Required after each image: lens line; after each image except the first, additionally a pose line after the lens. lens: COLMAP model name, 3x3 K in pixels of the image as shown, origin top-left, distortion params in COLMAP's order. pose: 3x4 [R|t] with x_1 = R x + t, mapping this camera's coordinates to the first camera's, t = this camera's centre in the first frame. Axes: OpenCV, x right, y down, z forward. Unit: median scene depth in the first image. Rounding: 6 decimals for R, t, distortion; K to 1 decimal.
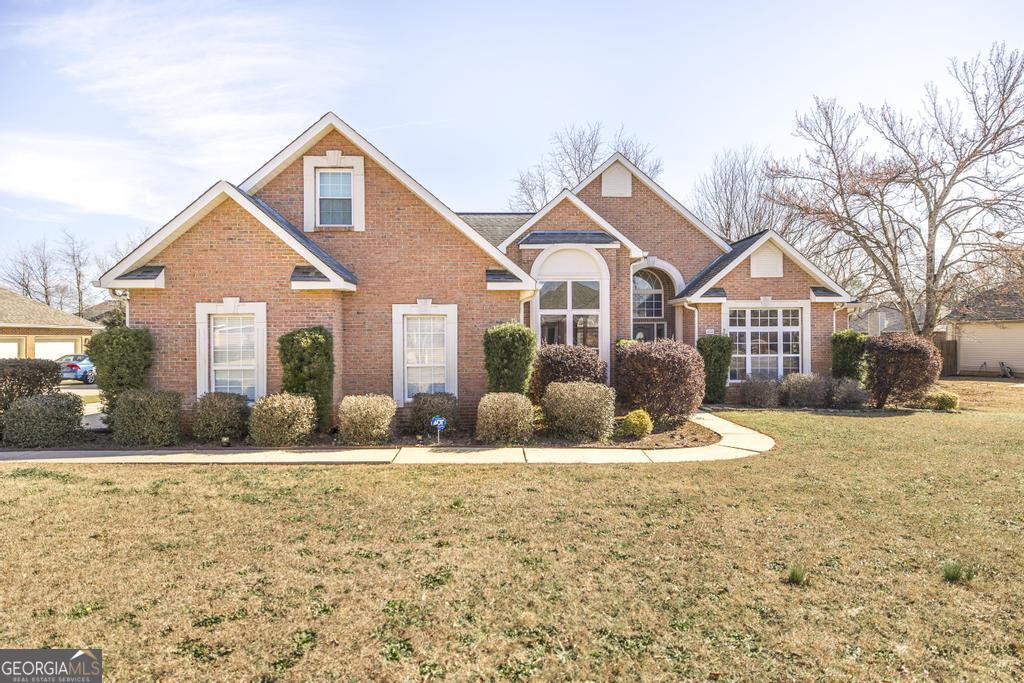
lens RADIAL K [[586.8, 0, 512.0], [0, 586.8, 341.5], [0, 0, 1]] dist [0.002581, -0.000093]
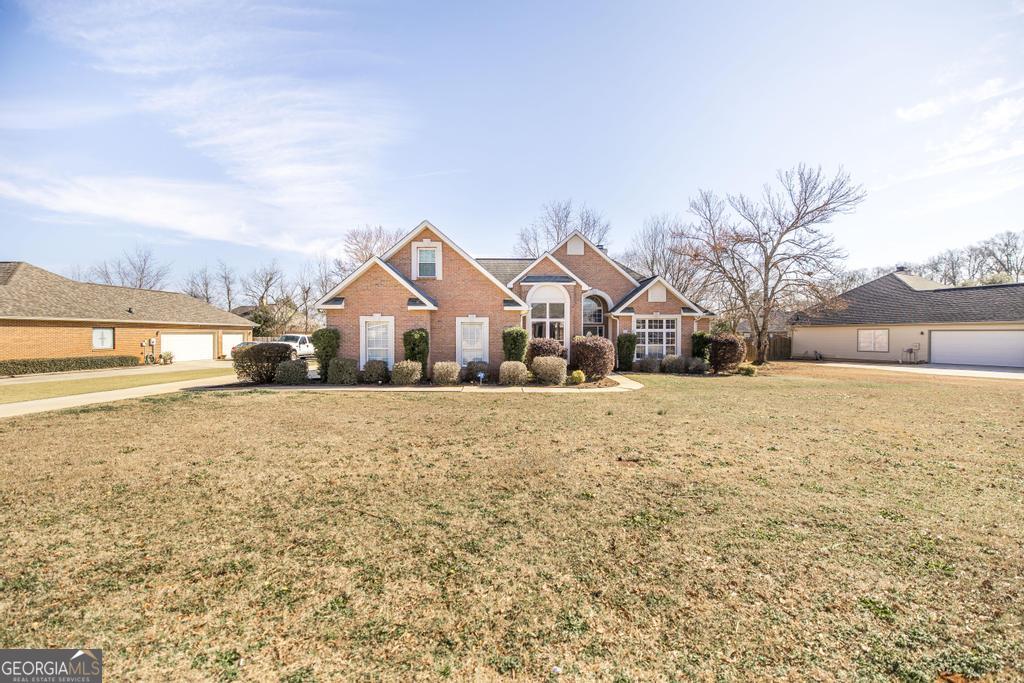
lens RADIAL K [[425.3, 0, 512.0], [0, 425.3, 341.5], [0, 0, 1]] dist [-0.001169, 0.000030]
pose [[0.999964, 0.007621, -0.003660, -0.007275], [-0.007571, 0.999879, 0.013580, -0.001494], [0.003763, -0.013551, 0.999901, -0.334941]]
